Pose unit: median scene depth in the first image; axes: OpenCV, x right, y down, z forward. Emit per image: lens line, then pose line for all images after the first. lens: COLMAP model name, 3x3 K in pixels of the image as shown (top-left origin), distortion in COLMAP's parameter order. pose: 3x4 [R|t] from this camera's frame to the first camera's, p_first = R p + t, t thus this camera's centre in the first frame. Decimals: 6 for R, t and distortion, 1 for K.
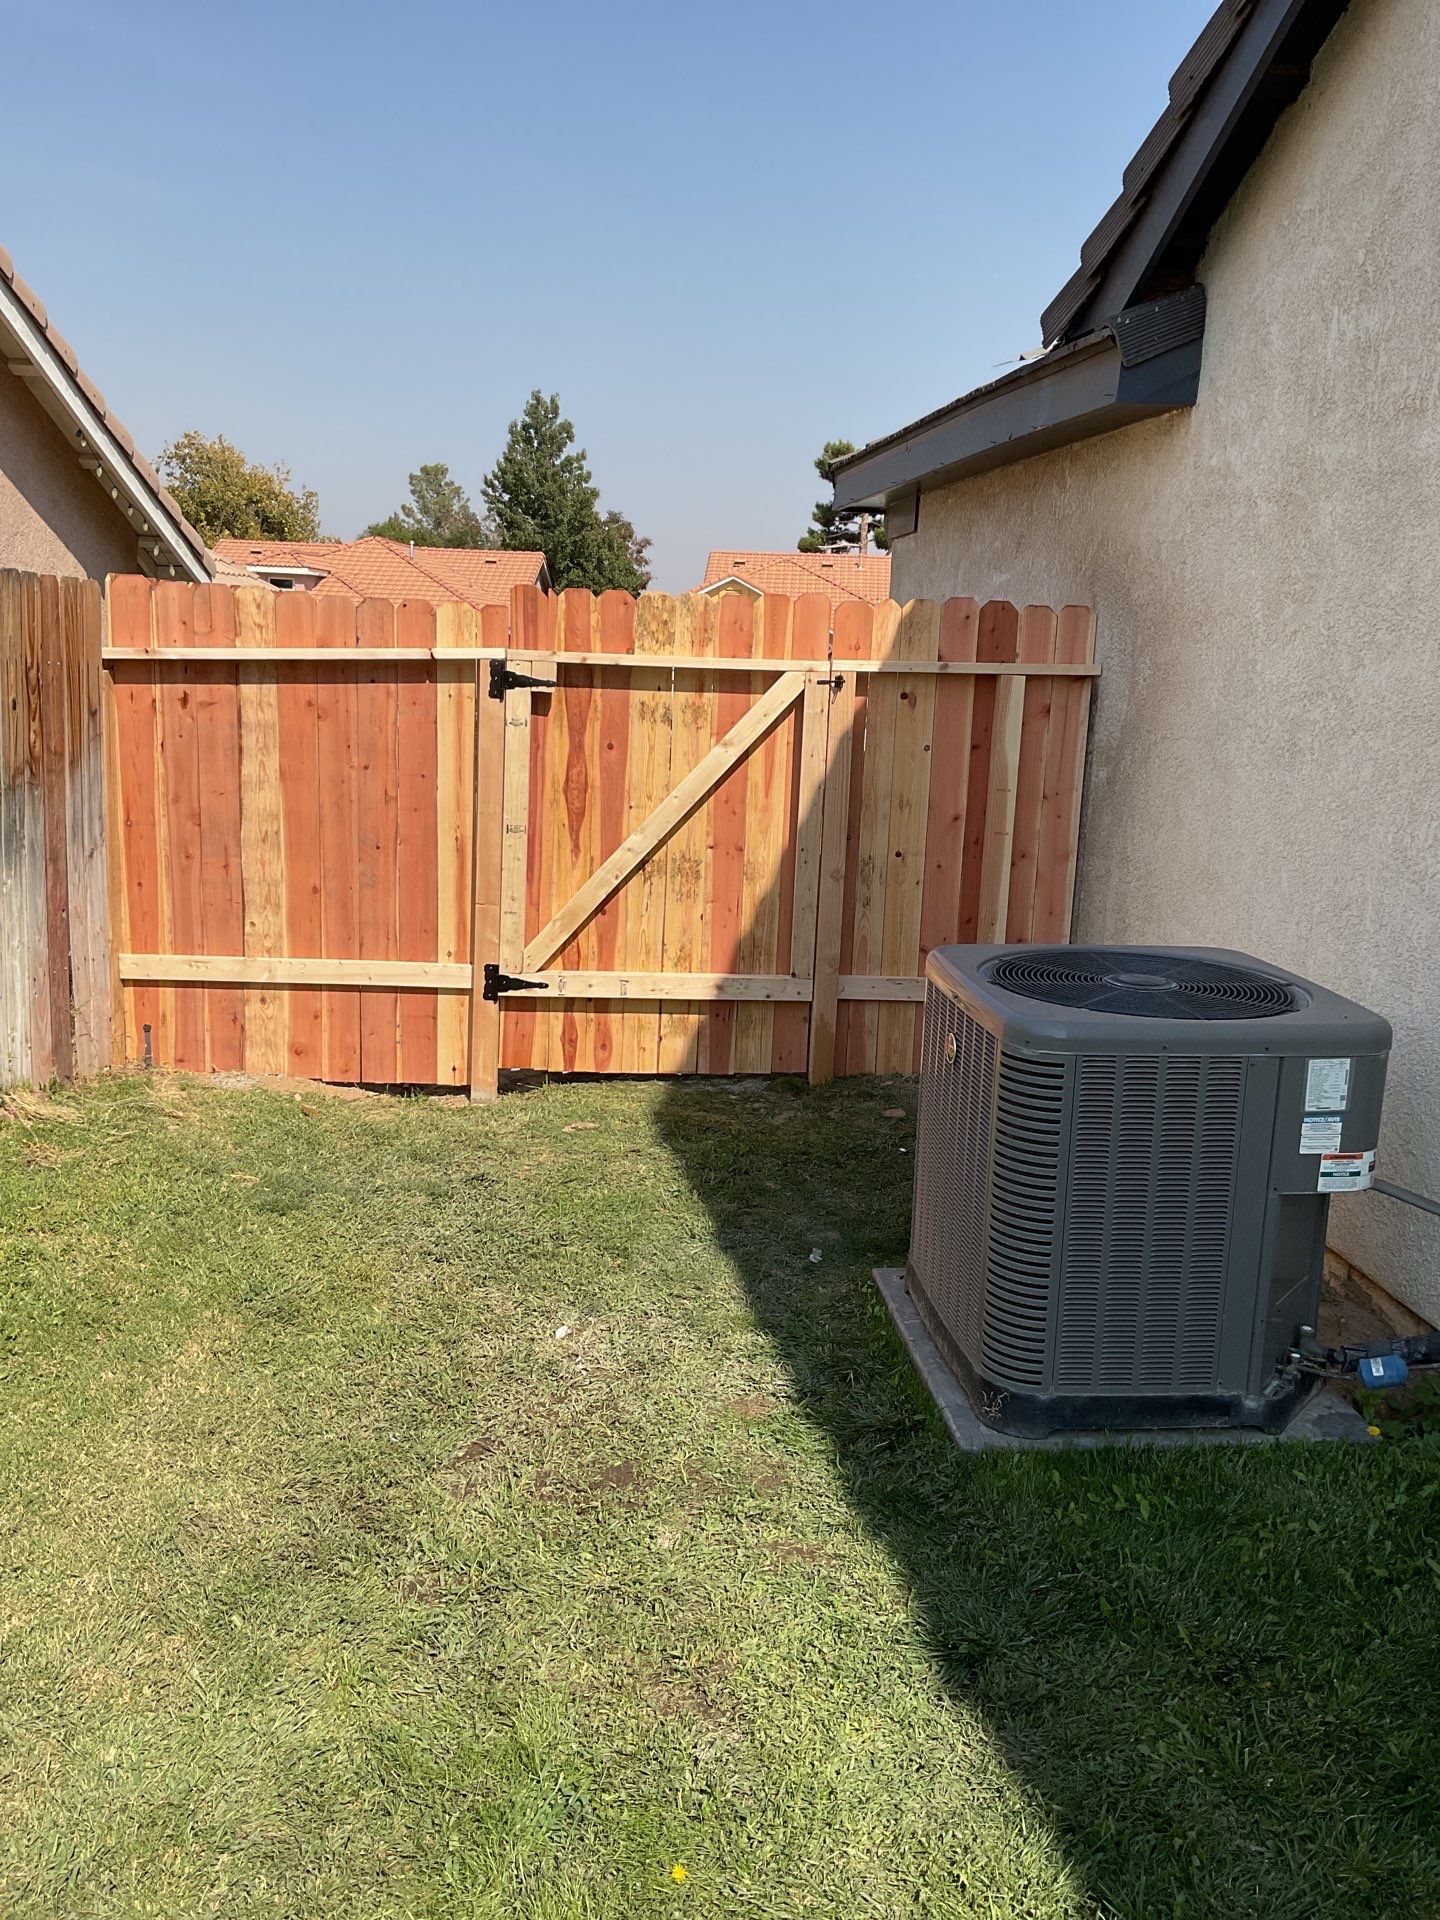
lens RADIAL K [[1574.7, 0, 717.0], [0, 1574.7, 952.5], [0, 0, 1]] dist [0.084375, -0.146165]
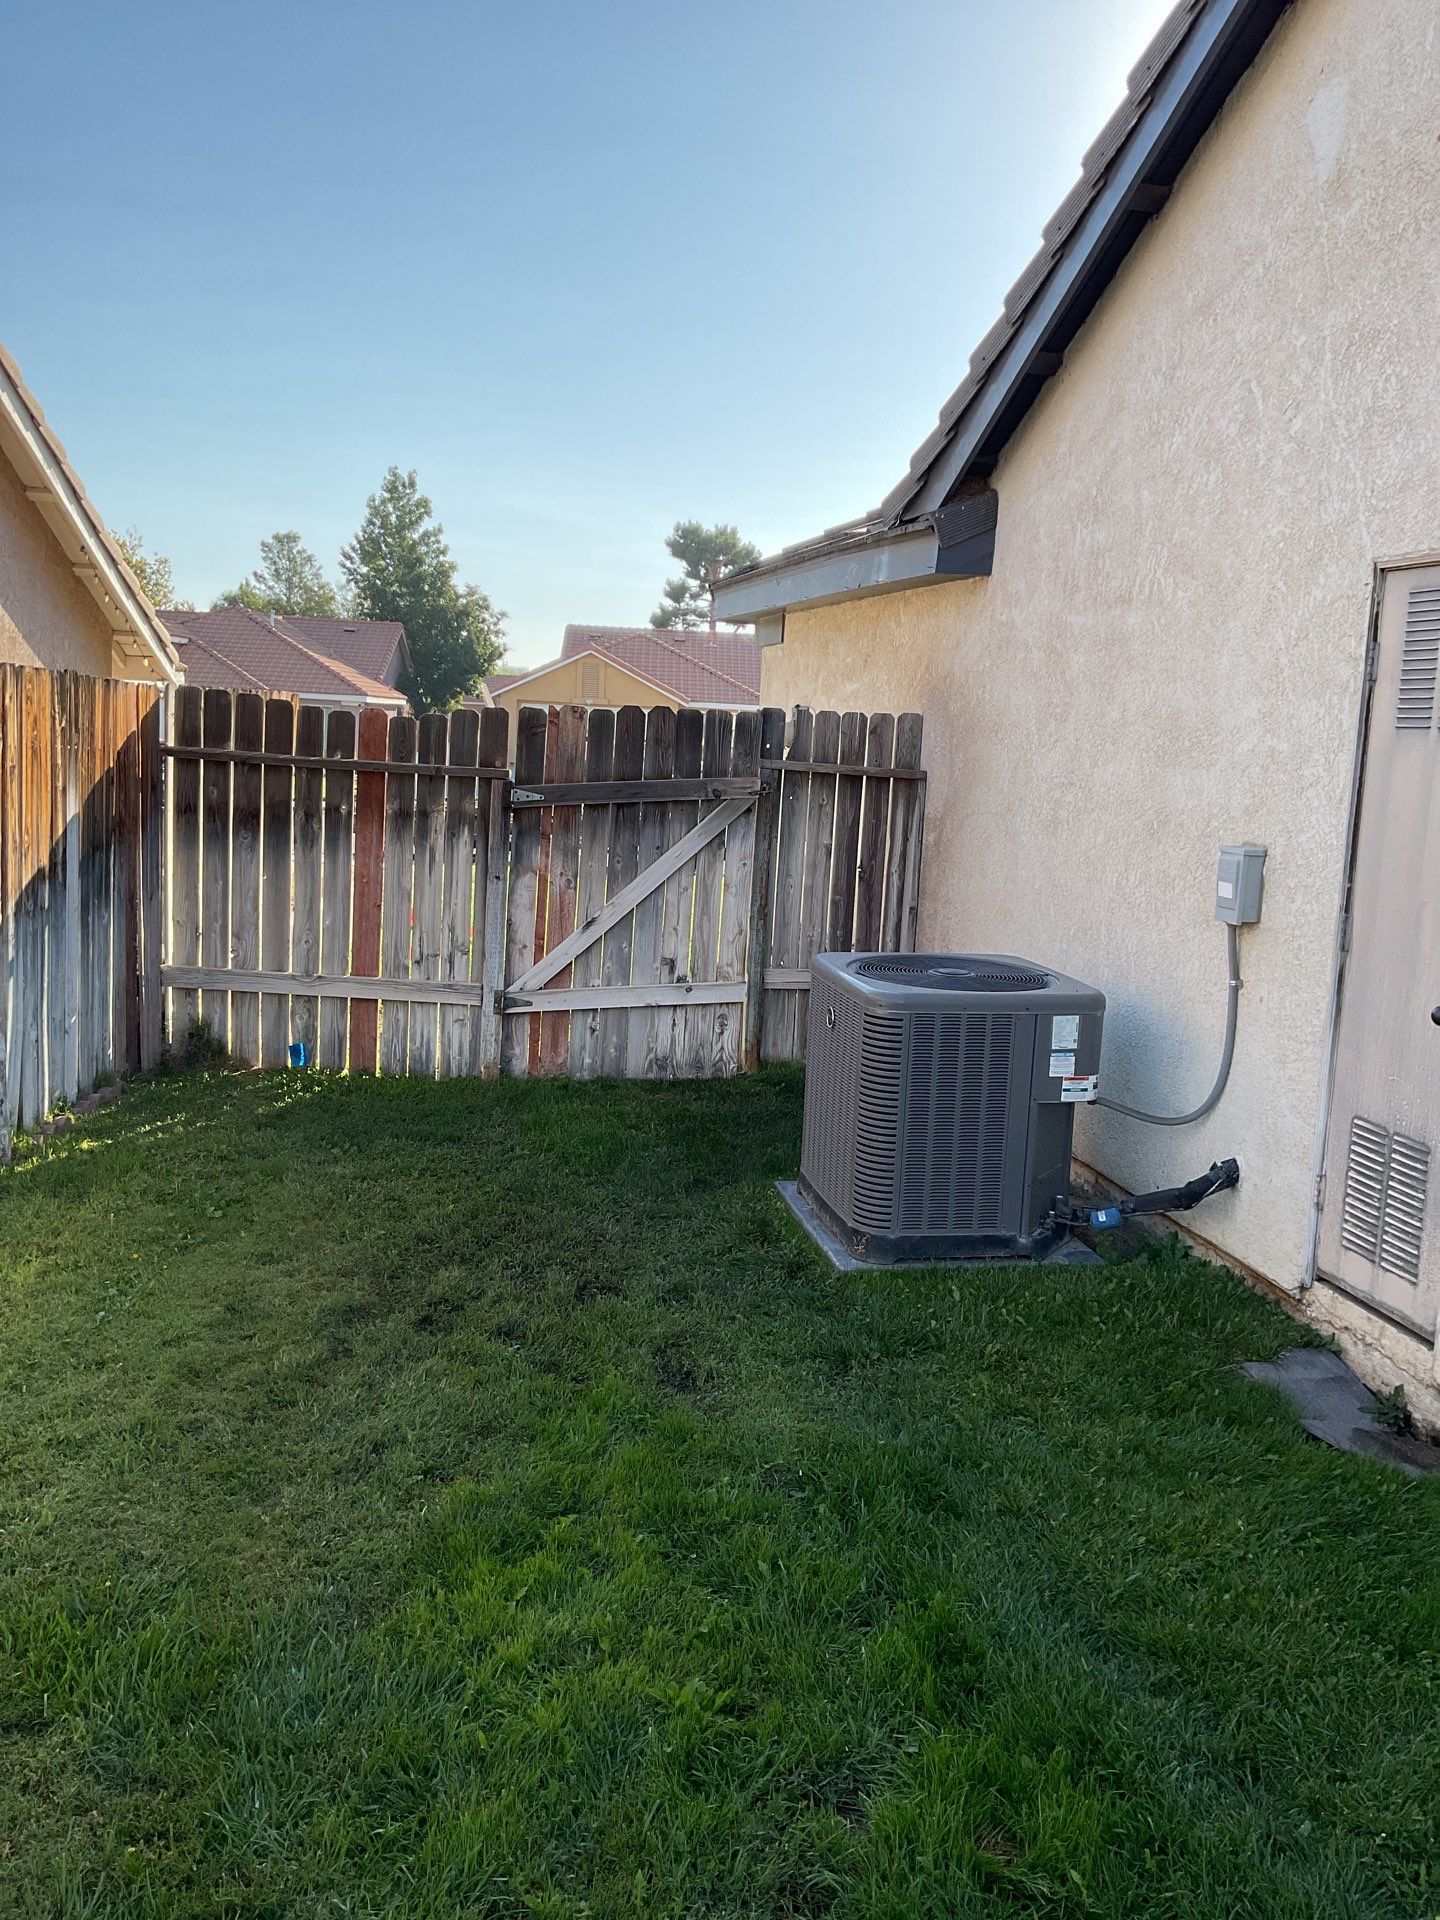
lens RADIAL K [[1574.7, 0, 717.4], [0, 1574.7, 962.0], [0, 0, 1]] dist [0.084375, -0.146165]
pose [[0.995335, -0.002879, 0.096431, -0.063944], [0.006334, 0.999348, -0.035542, 0.037271], [-0.096266, 0.035987, 0.994705, -0.301696]]
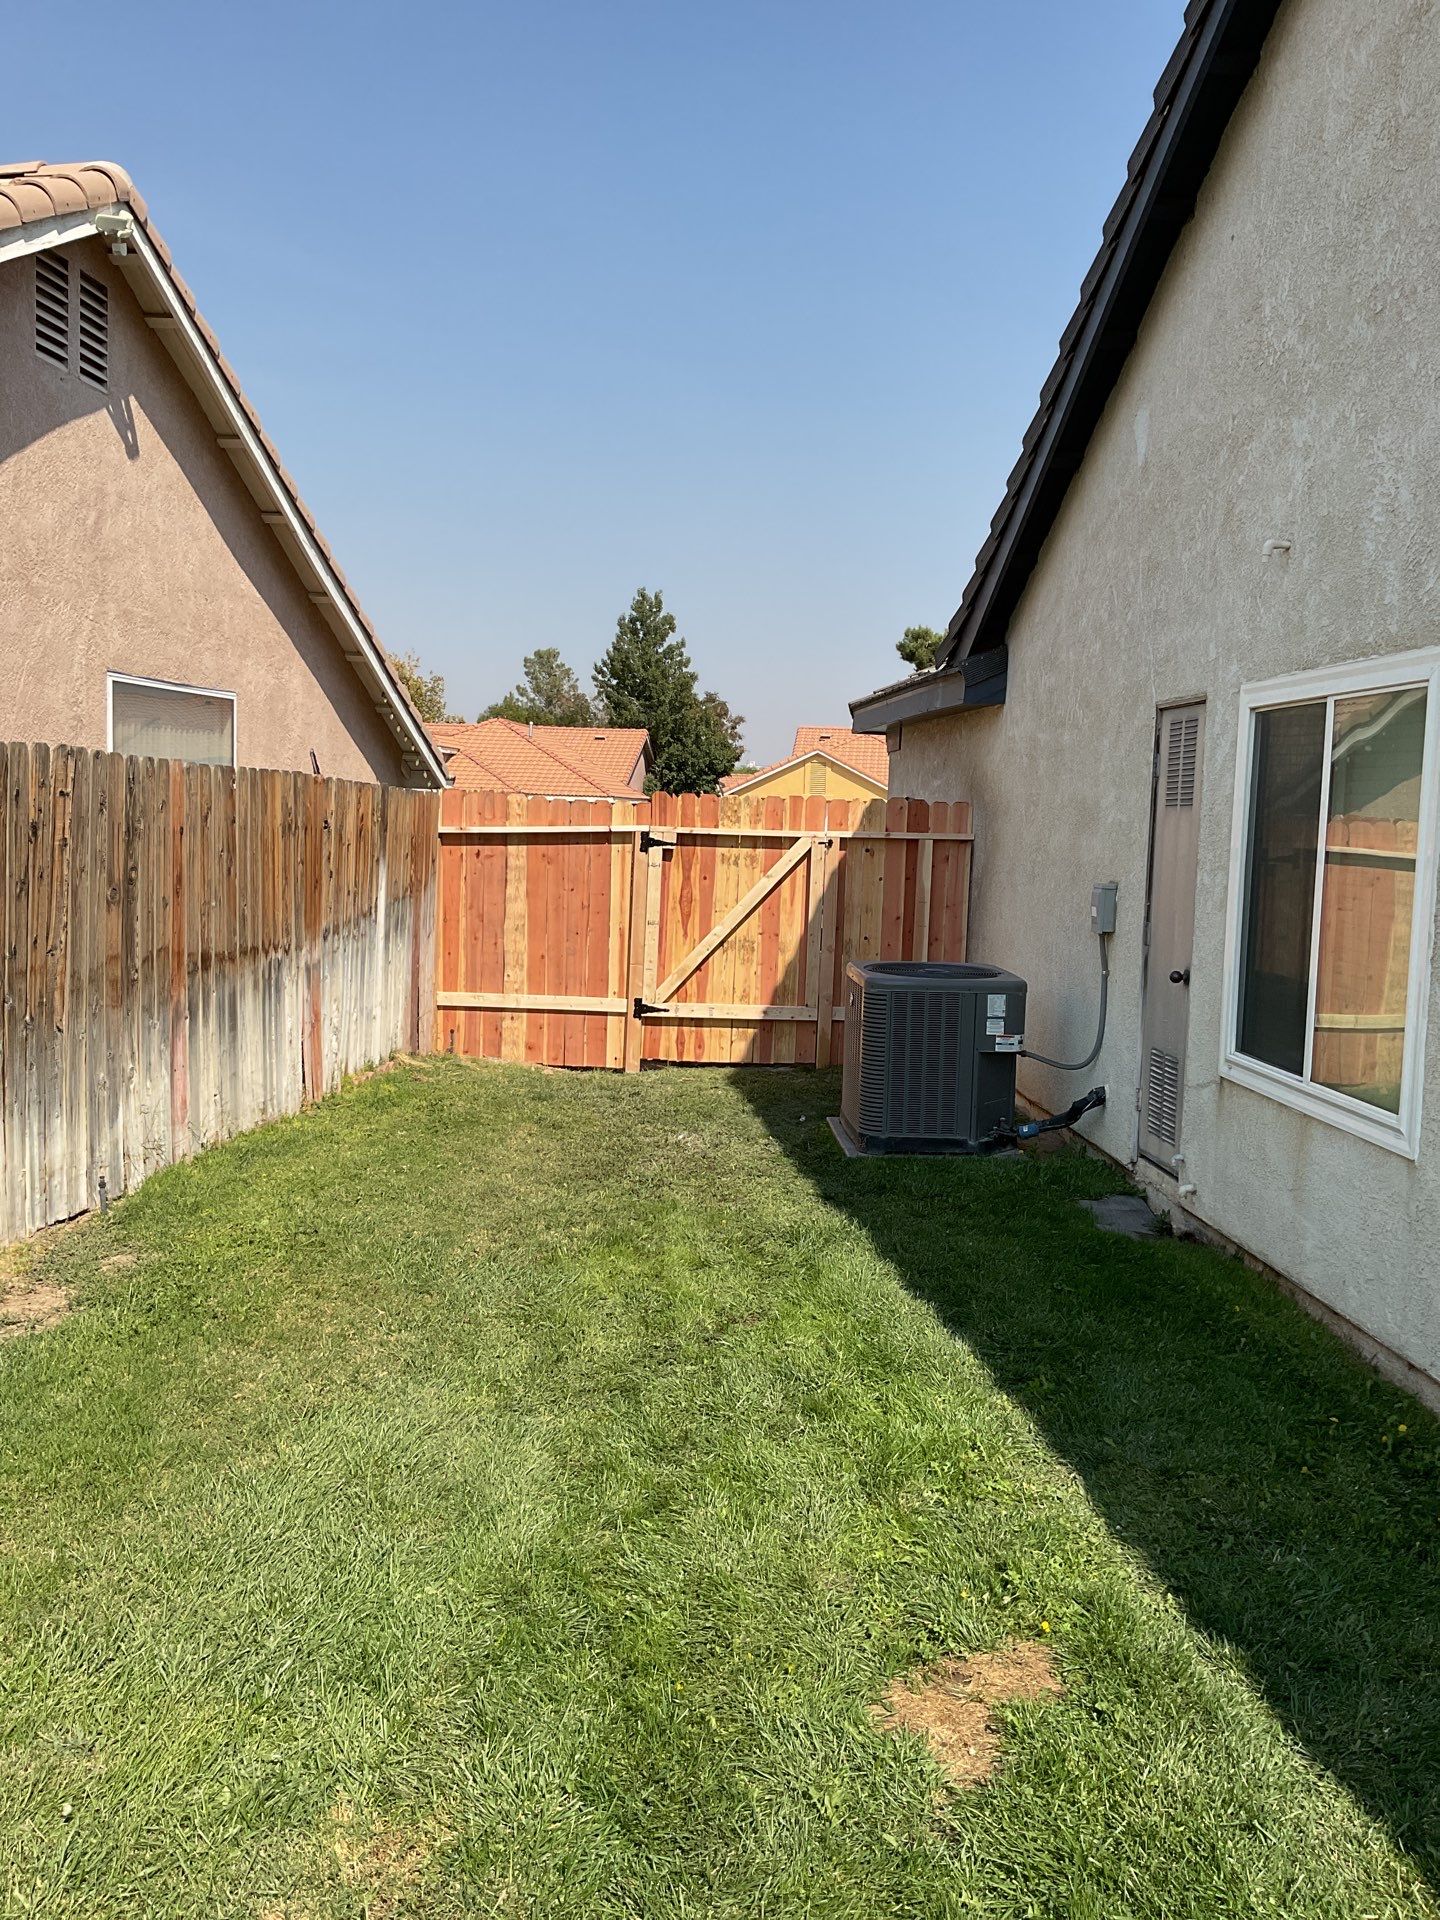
lens RADIAL K [[1574.7, 0, 717.0], [0, 1574.7, 963.8], [0, 0, 1]] dist [0.084375, -0.146165]
pose [[0.998227, 0.002454, -0.059476, 0.055128], [-0.008061, 0.995519, -0.094214, 0.140252], [0.058979, 0.094526, 0.993774, -0.804902]]
